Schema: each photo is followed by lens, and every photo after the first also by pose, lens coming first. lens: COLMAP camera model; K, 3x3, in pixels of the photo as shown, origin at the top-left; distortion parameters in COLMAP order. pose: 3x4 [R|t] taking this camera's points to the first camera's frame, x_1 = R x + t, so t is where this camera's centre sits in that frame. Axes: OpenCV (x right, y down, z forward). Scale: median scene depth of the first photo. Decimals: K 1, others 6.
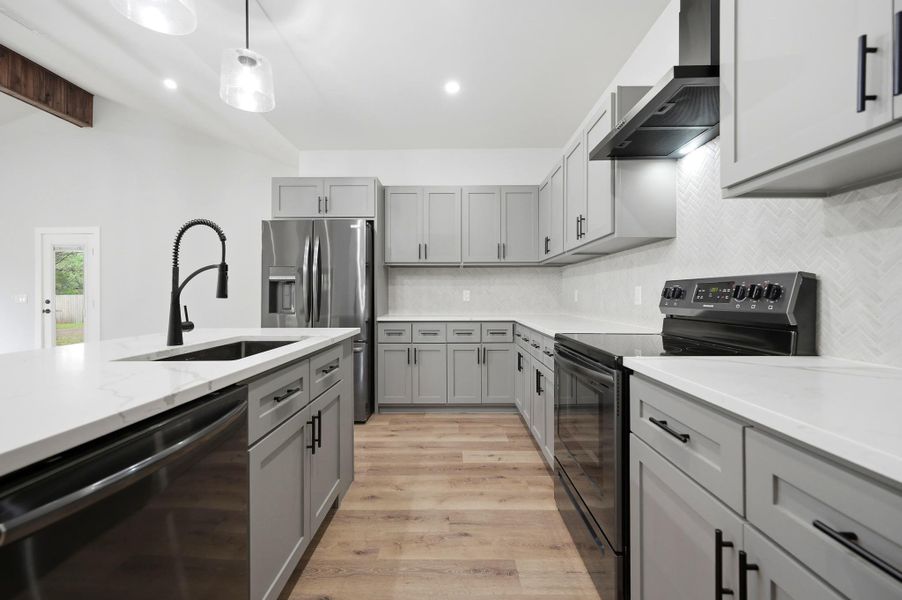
lens RADIAL K [[360.6, 0, 450.3], [0, 360.6, 296.2], [0, 0, 1]] dist [-0.000691, -0.000047]
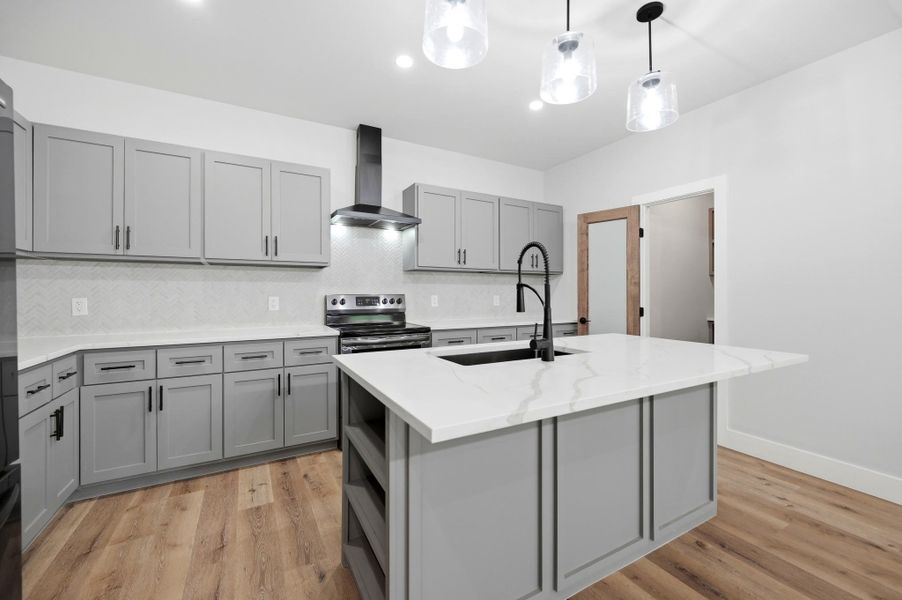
lens RADIAL K [[341.1, 0, 448.3], [0, 341.1, 297.7], [0, 0, 1]] dist [-0.015717, 0.000102]
pose [[-0.484794, 0.001798, 0.874627, -0.991113], [0.006067, 0.999981, 0.001307, -0.023285], [-0.874608, 0.005940, -0.484795, 1.178424]]
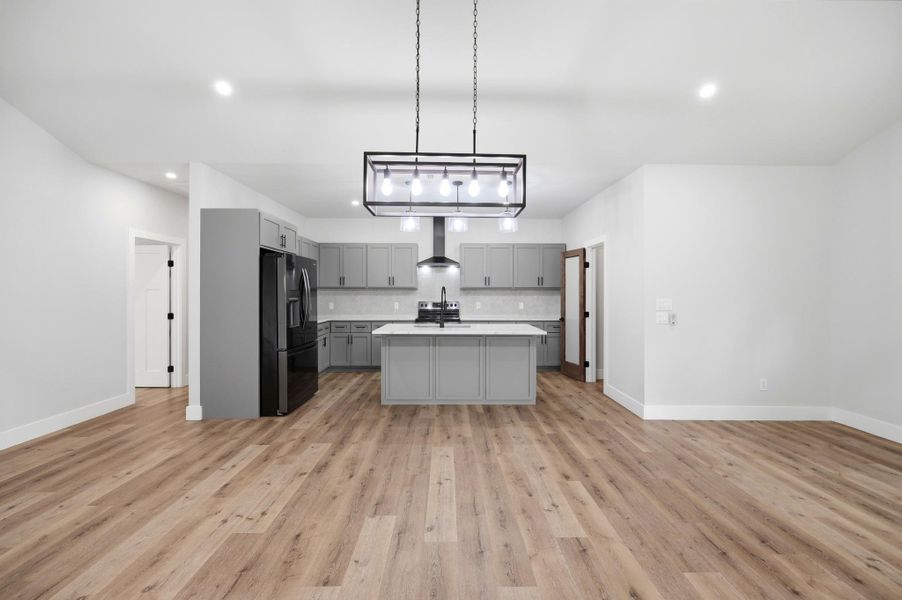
lens RADIAL K [[360.6, 0, 471.0], [0, 360.6, 295.6], [0, 0, 1]] dist [-0.000624, -0.000020]
pose [[-0.033726, -0.000272, 0.999431, -2.673534], [-0.001448, 0.999999, 0.000223, -0.092447], [-0.999430, -0.001440, -0.033726, 0.571376]]
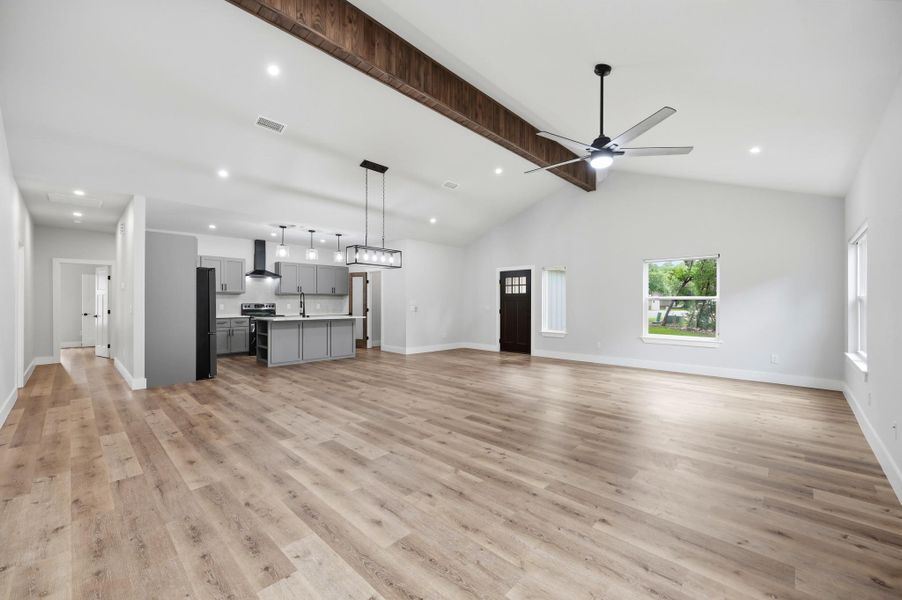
lens RADIAL K [[356.8, 0, 450.6], [0, 356.8, 303.7], [0, 0, 1]] dist [-0.001068, 0.000257]
pose [[-0.721999, 0.001095, 0.691893, -4.043500], [0.001720, 0.999998, 0.000213, -0.033305], [-0.691891, 0.001344, -0.722000, 2.239293]]
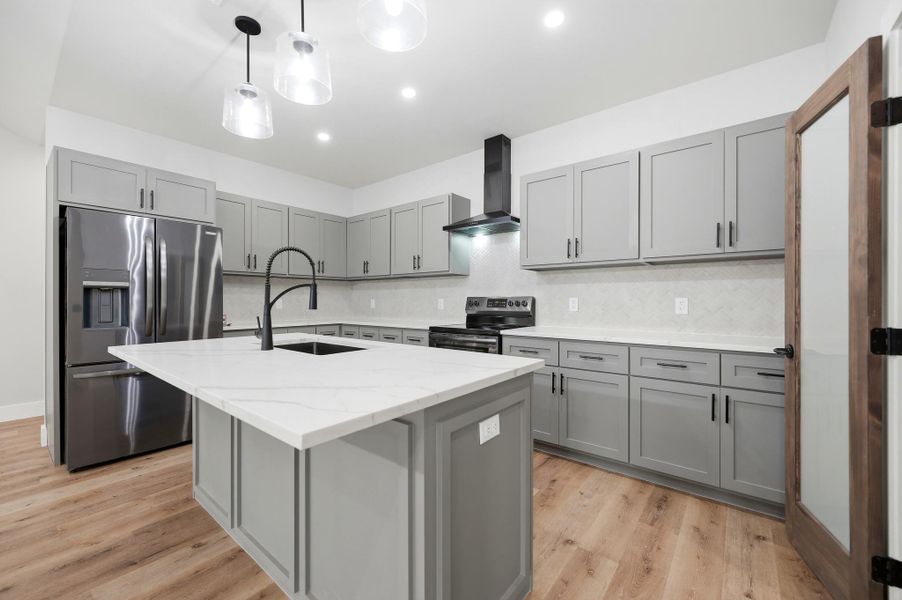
lens RADIAL K [[377.2, 0, 438.3], [0, 377.2, 298.7], [0, 0, 1]] dist [0.001010, 0.000118]
pose [[0.633483, 0.002934, 0.773751, -1.019128], [0.000148, 0.999992, -0.003914, -0.022433], [-0.773756, 0.002594, 0.633478, -0.173436]]
